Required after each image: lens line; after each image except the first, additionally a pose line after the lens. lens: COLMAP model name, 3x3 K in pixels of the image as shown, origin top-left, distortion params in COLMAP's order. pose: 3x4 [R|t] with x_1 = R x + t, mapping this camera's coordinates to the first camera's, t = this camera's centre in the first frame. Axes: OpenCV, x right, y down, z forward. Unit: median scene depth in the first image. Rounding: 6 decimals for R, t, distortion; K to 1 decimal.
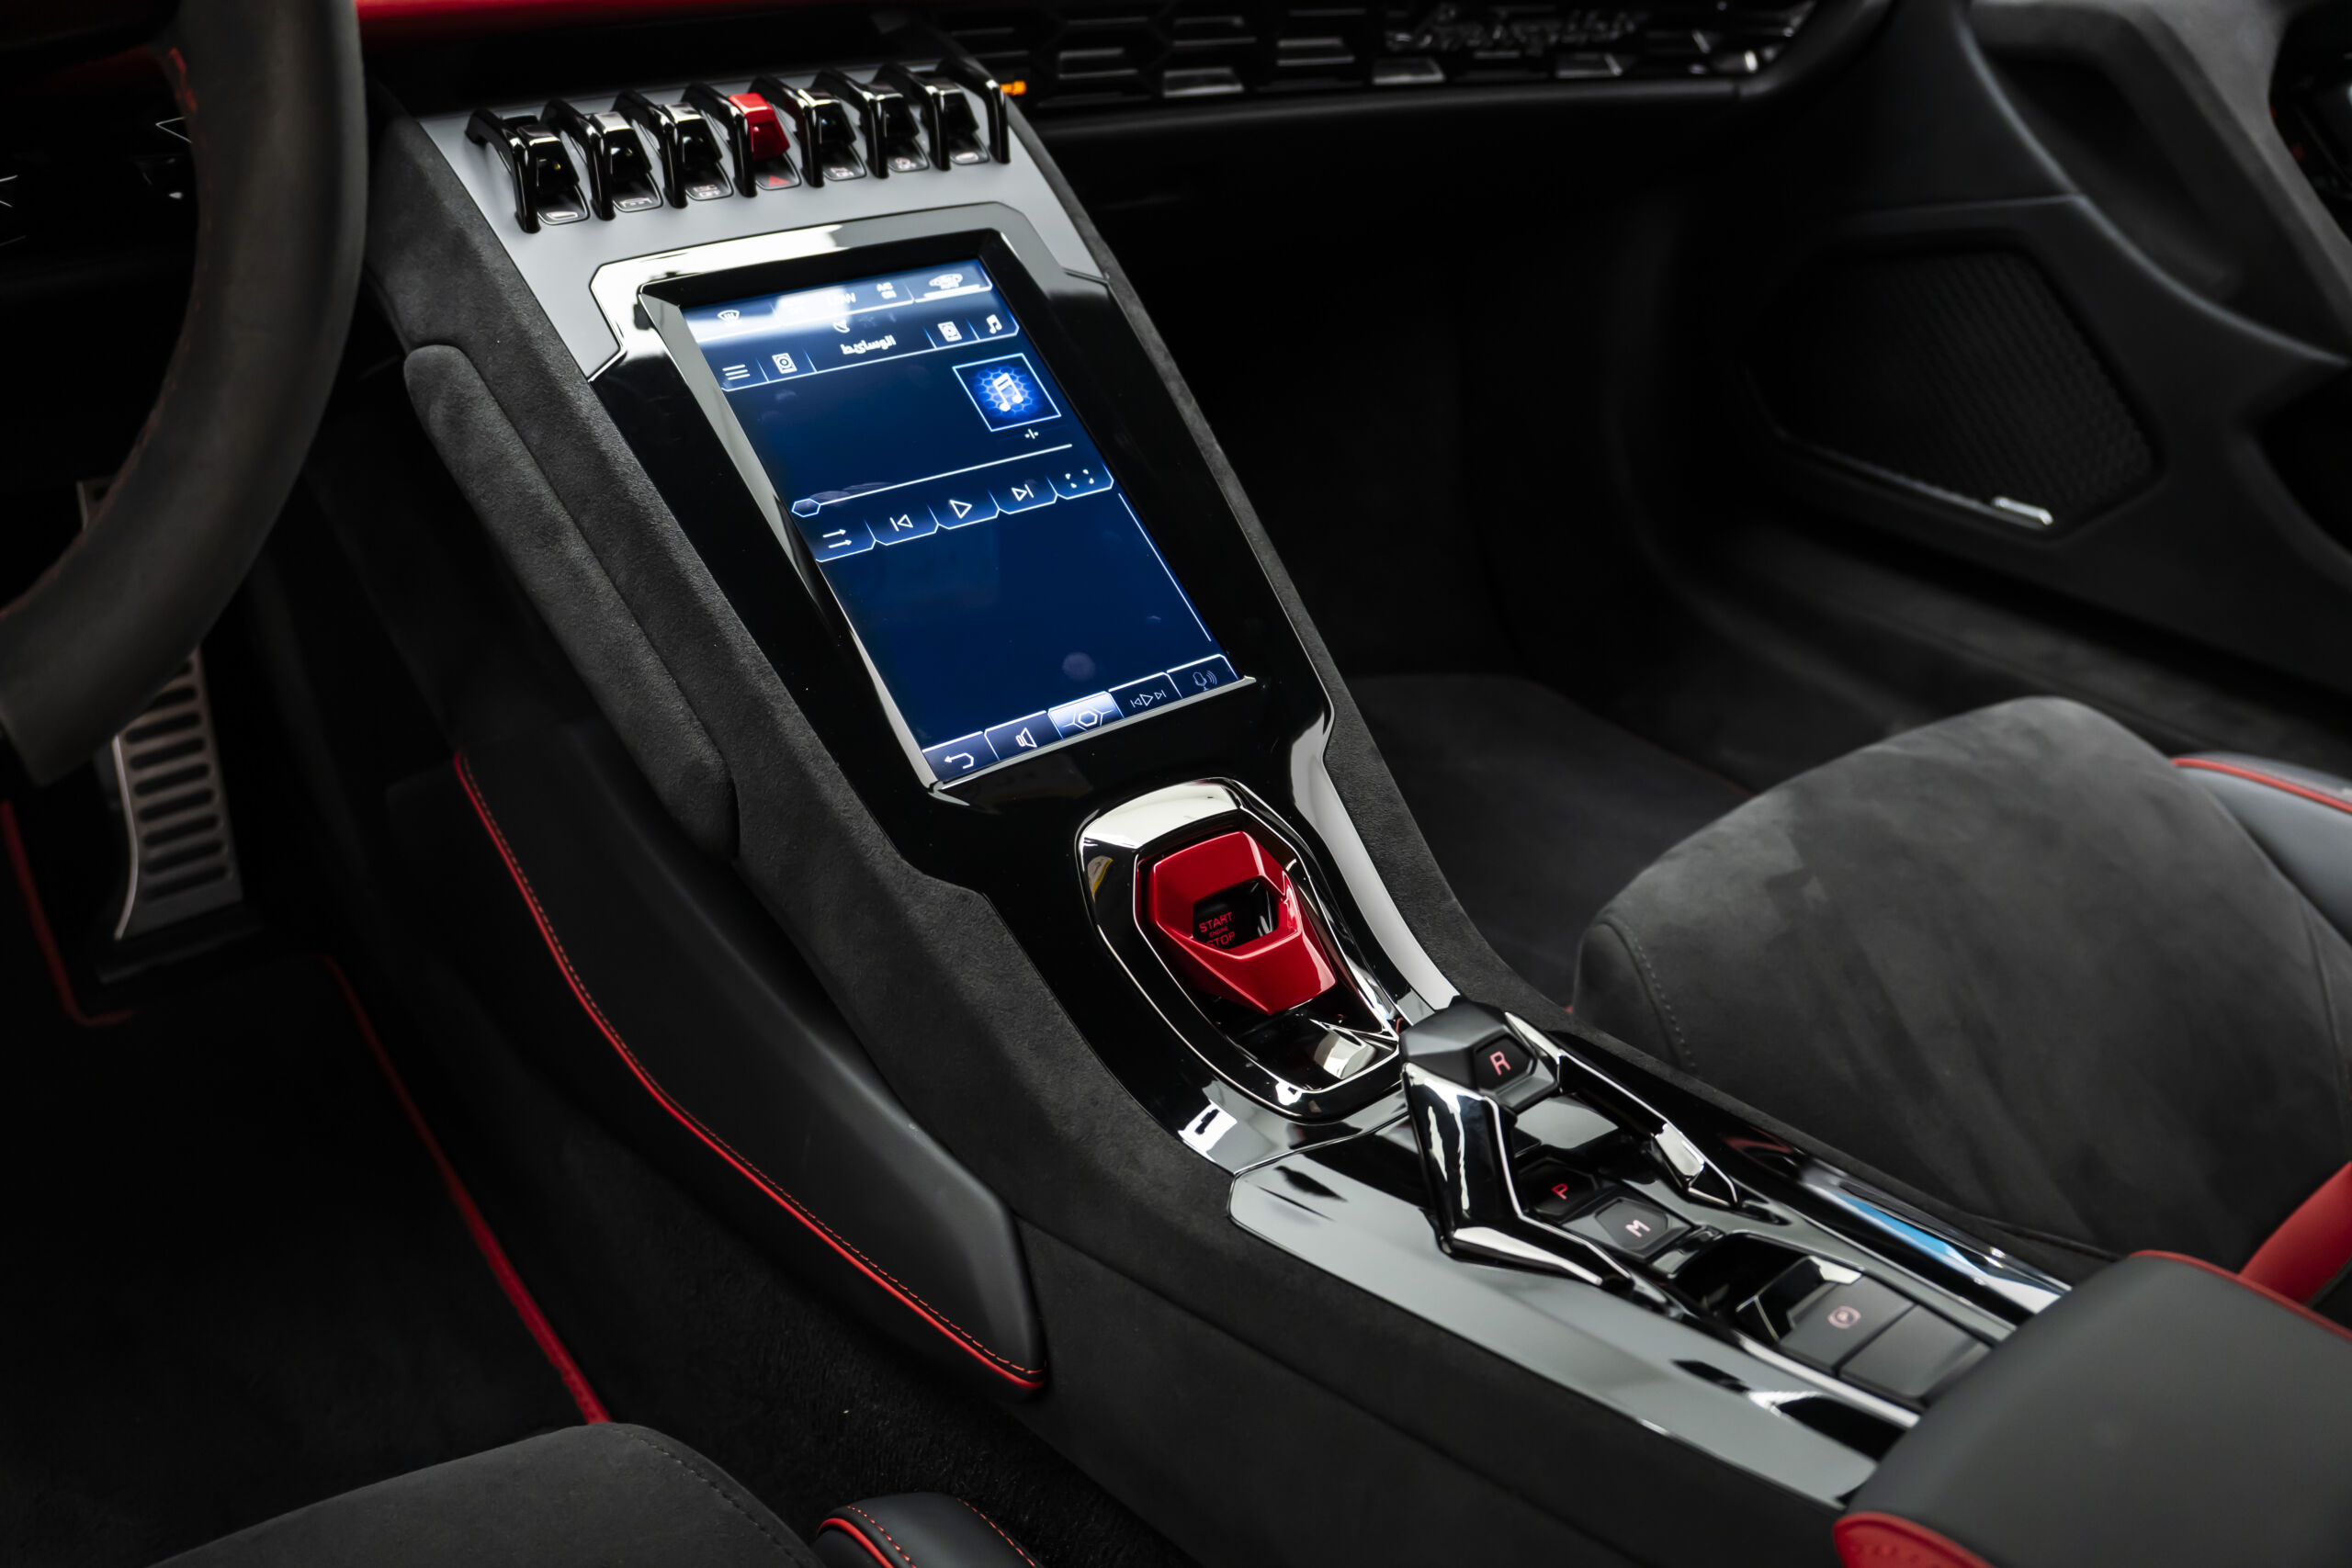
lens RADIAL K [[1905.6, 0, 1174.4], [0, 1905.6, 795.8], [0, 0, 1]] dist [-0.193858, 0.108230]
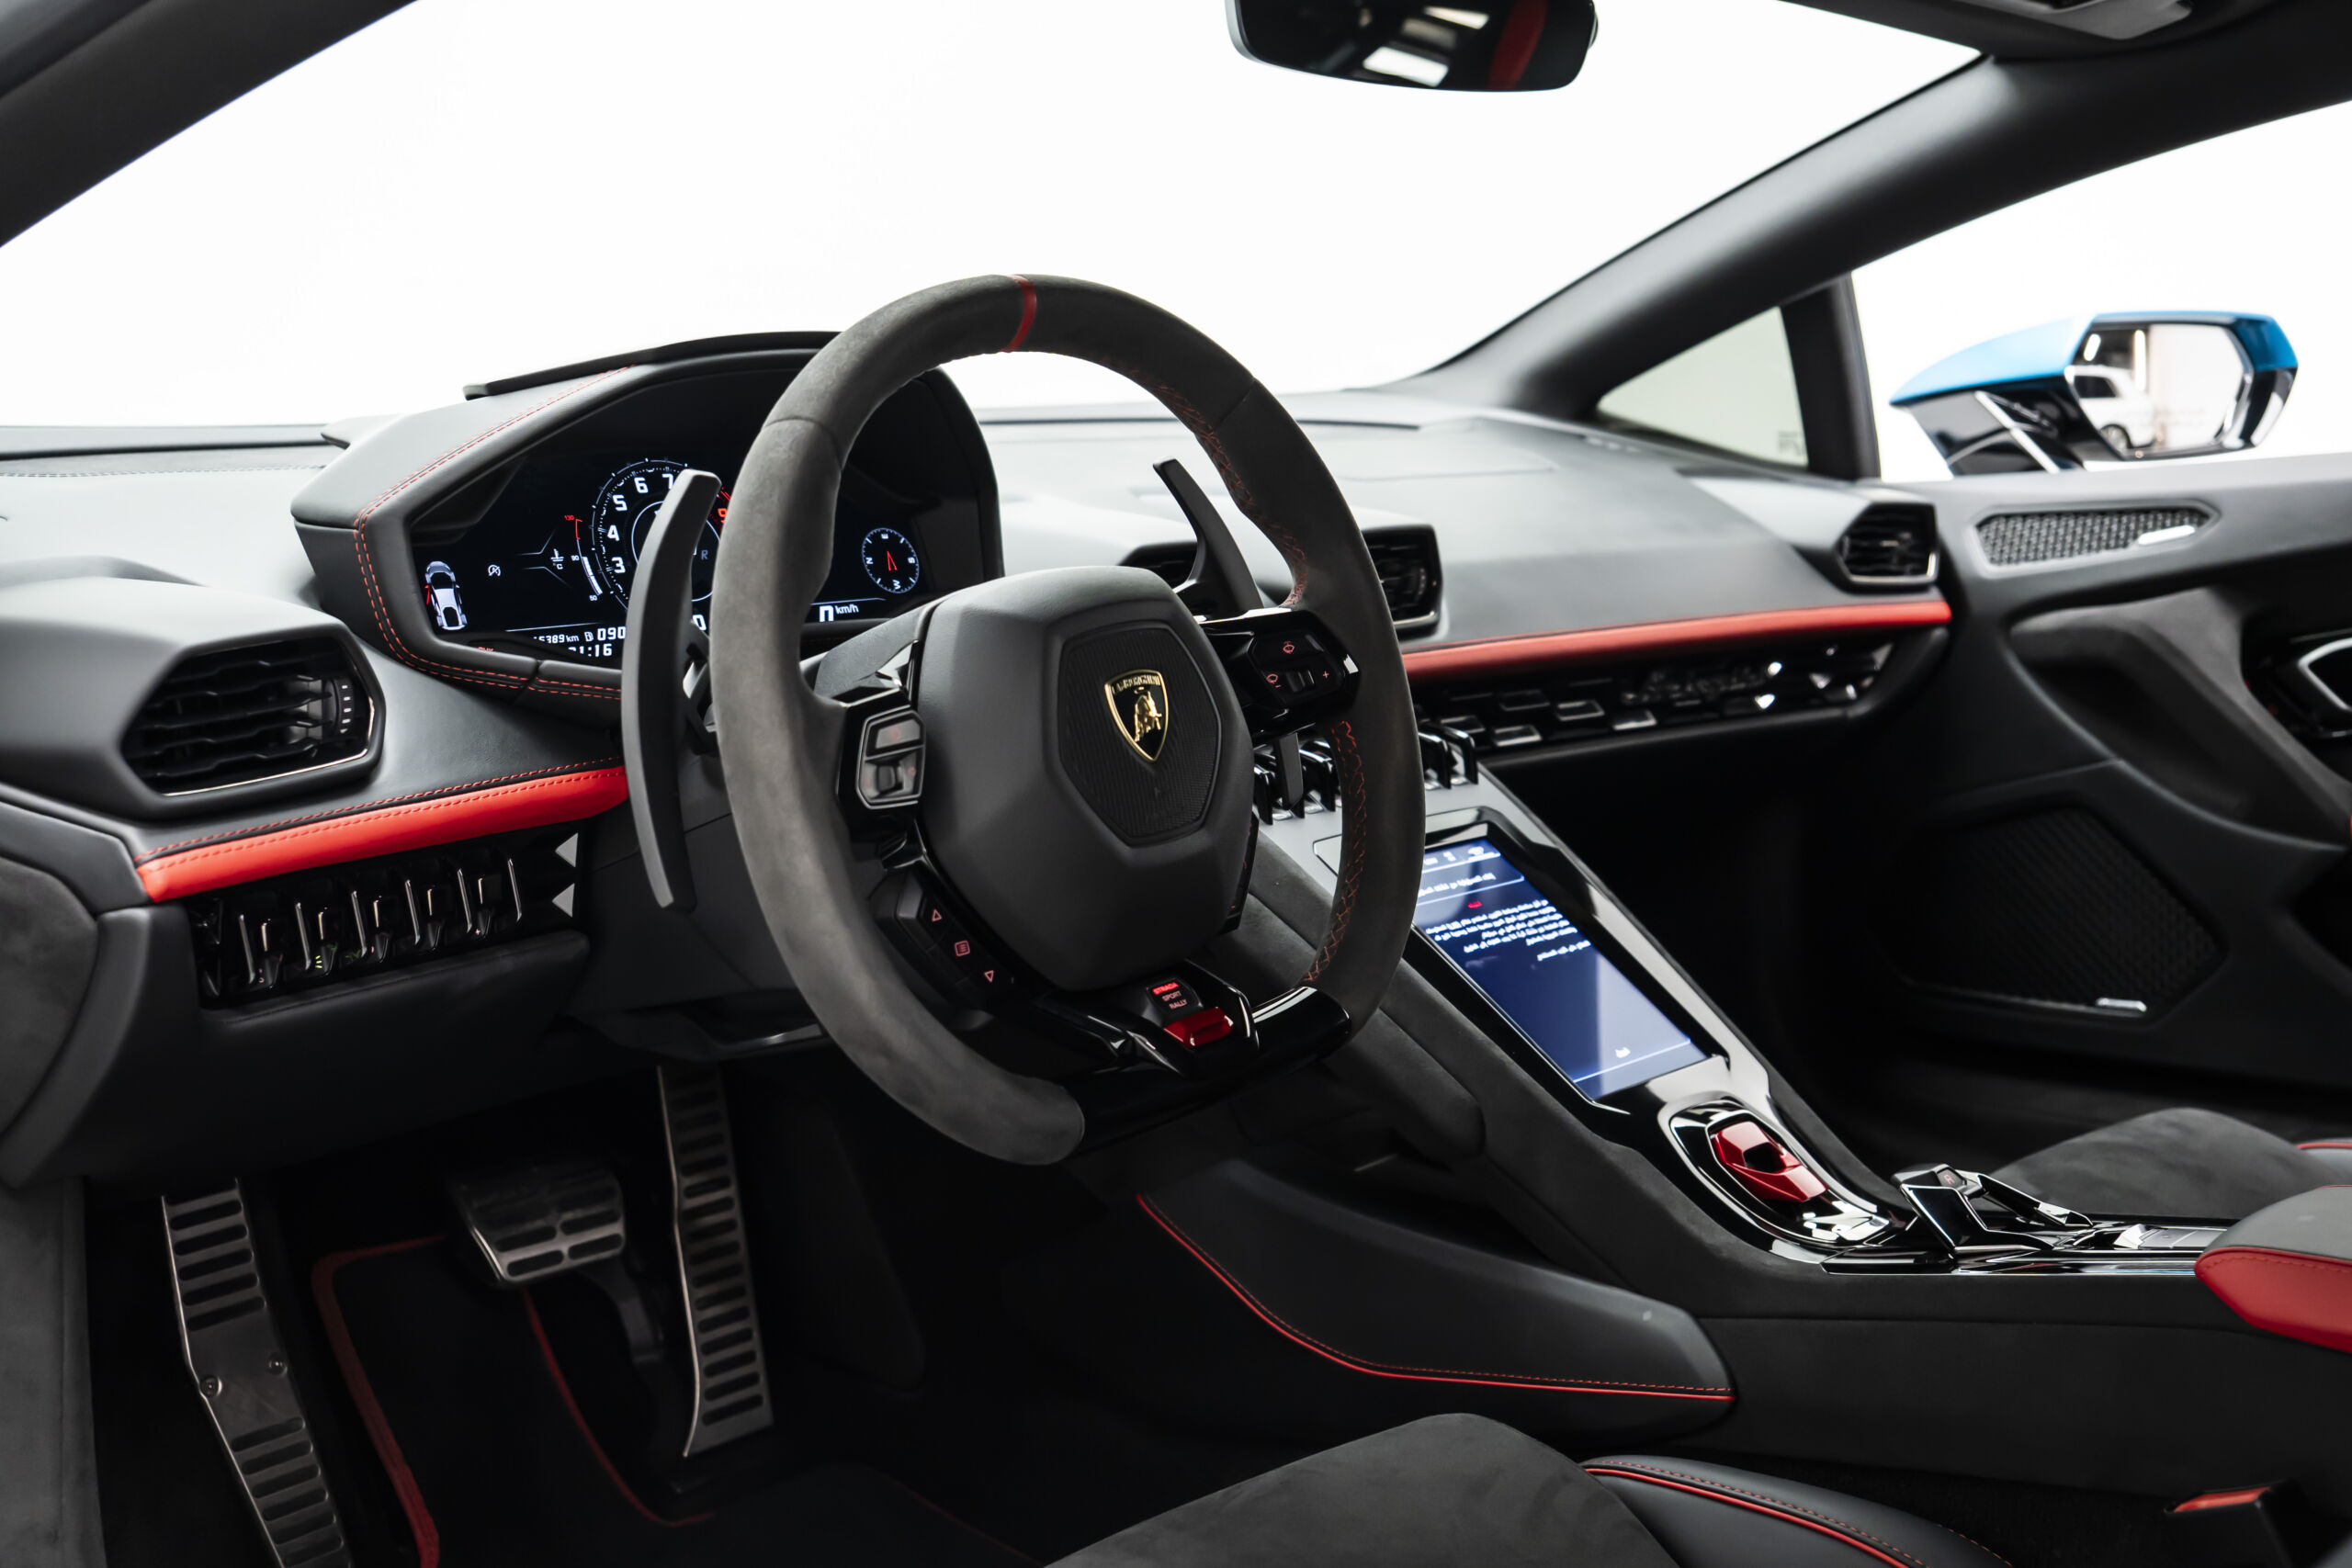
lens RADIAL K [[2605.5, 0, 1163.7], [0, 2605.5, 778.8], [0, 0, 1]] dist [-0.000883, 0.000000]
pose [[0.990703, -0.068515, 0.117532, -0.669520], [0.106775, 0.926954, -0.359660, 0.468981], [-0.084304, 0.368866, 0.925652, -1.138509]]
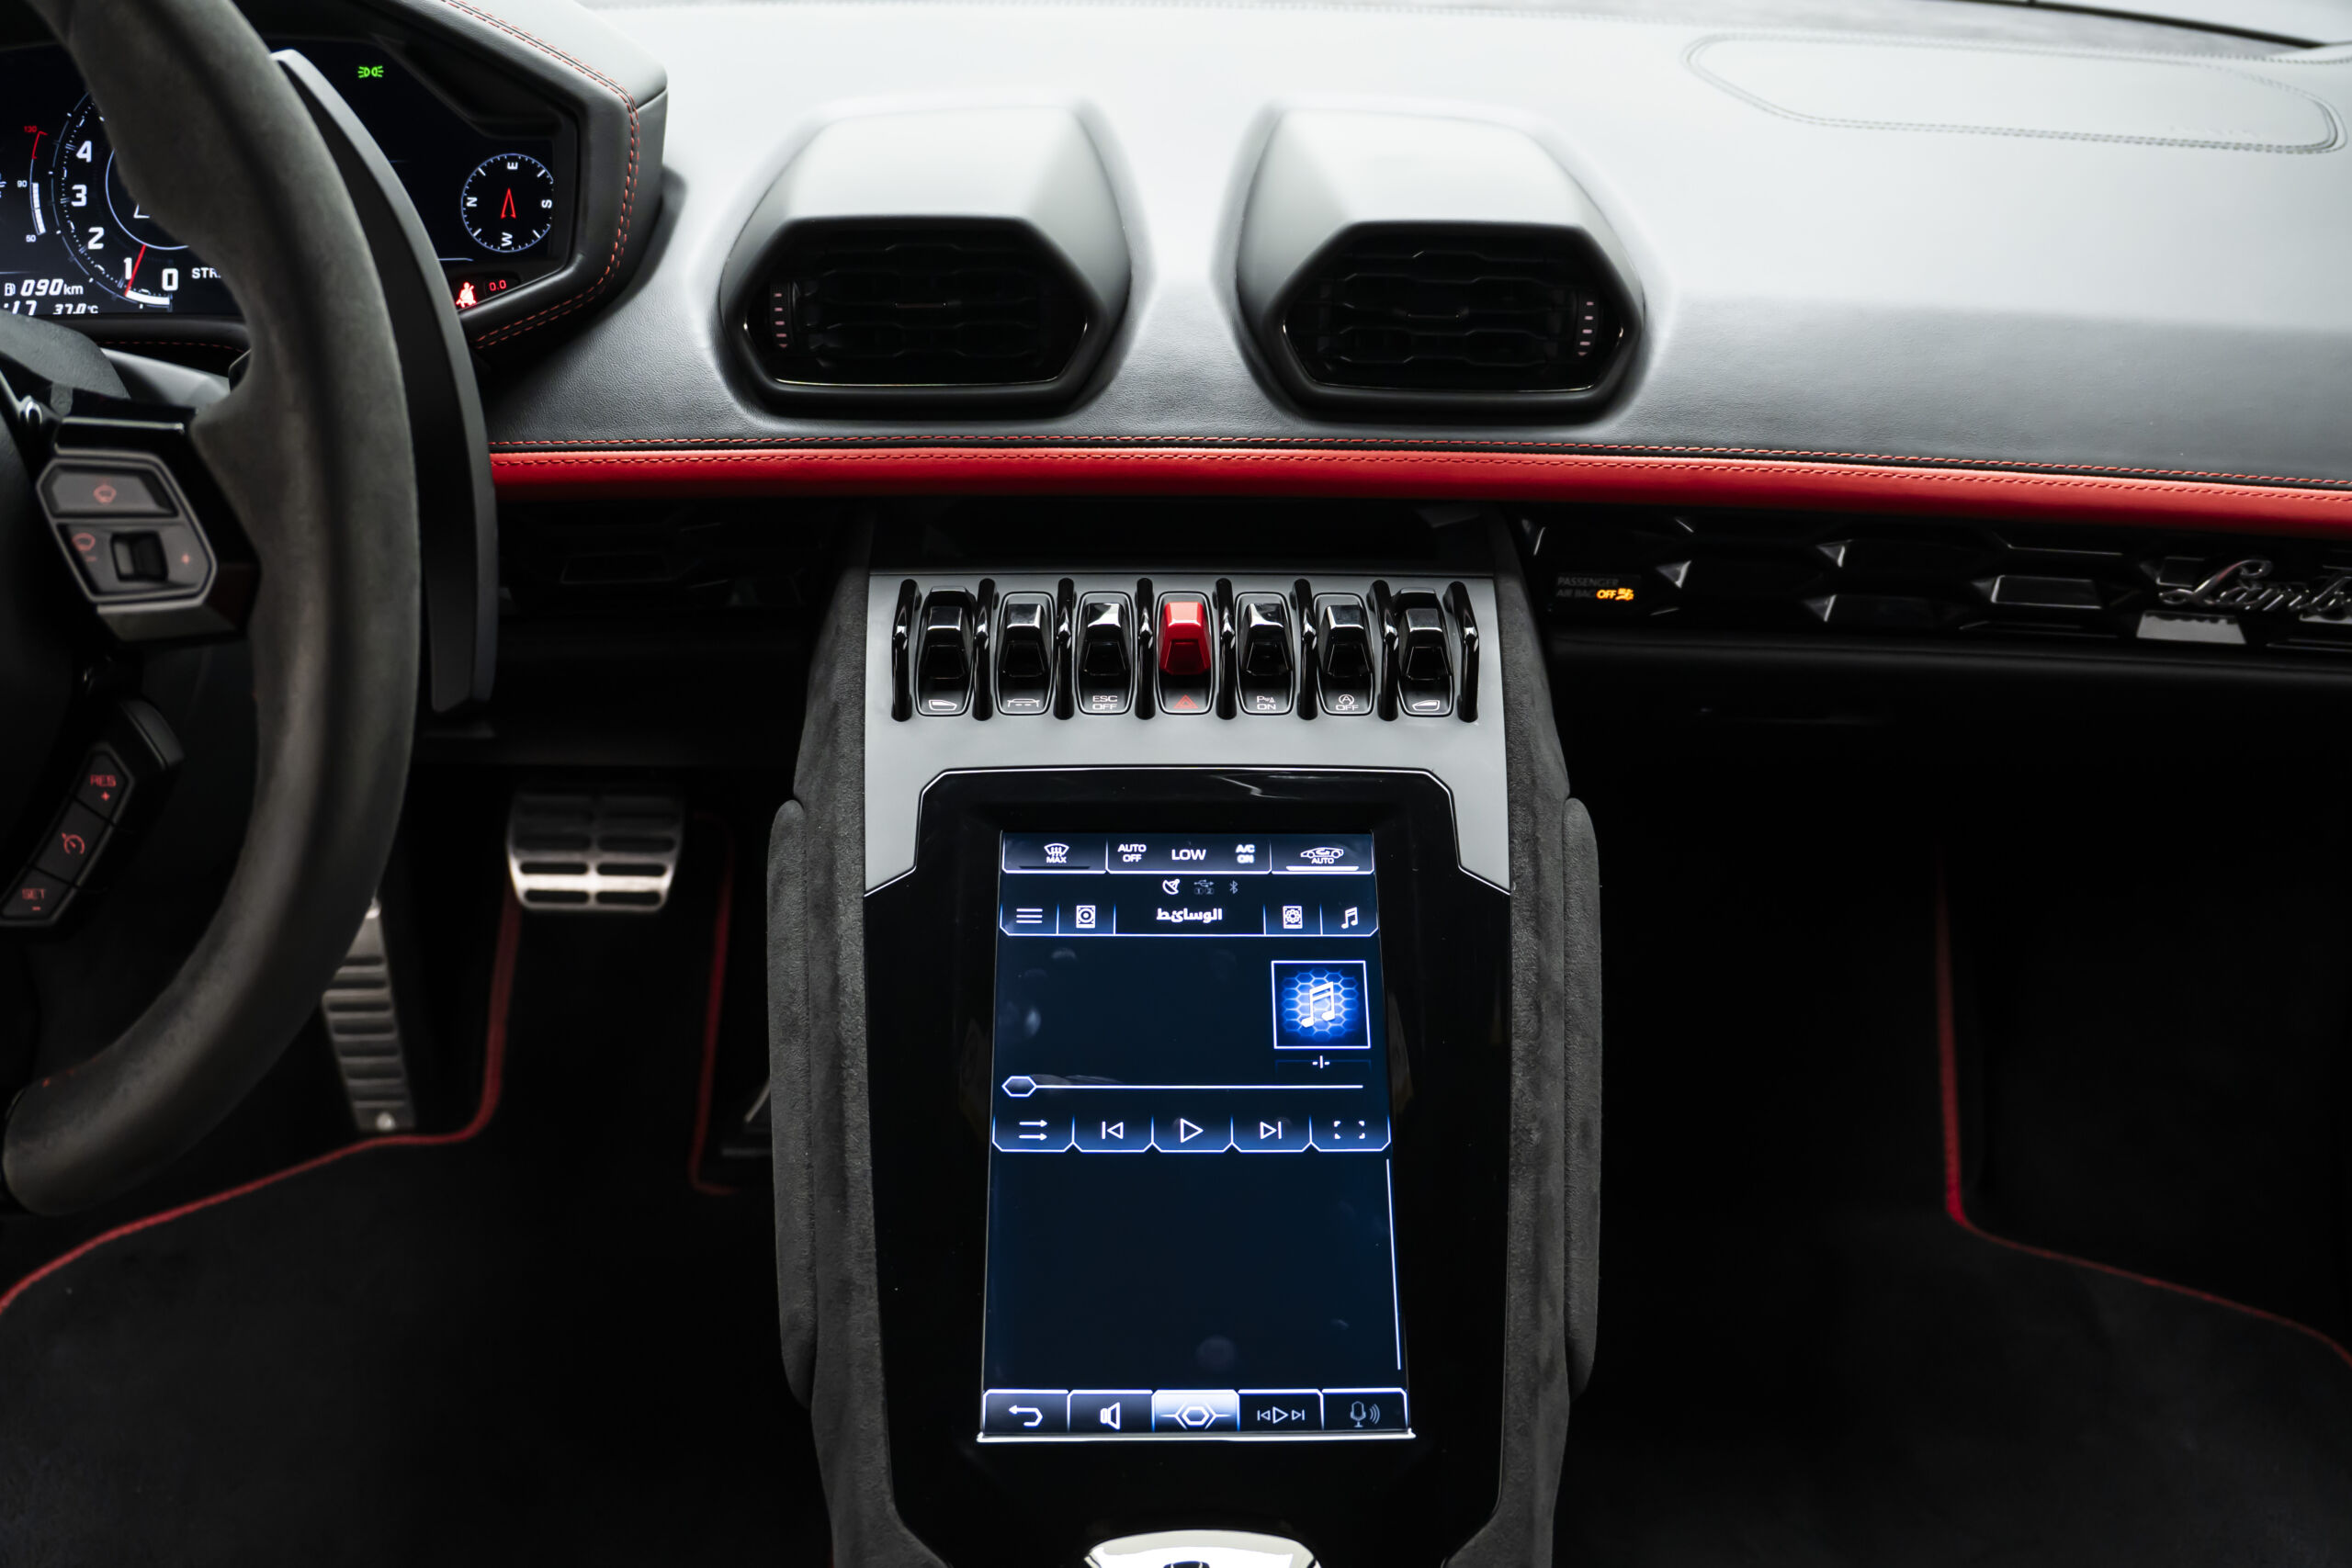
lens RADIAL K [[1905.6, 0, 1170.6], [0, 1905.6, 787.8], [0, 0, 1]] dist [-0.193858, 0.108230]
pose [[0.788714, 0.244123, -0.564212, 0.335281], [-0.291938, 0.956420, 0.005721, -0.296535], [0.541020, 0.160203, 0.825610, 0.209037]]
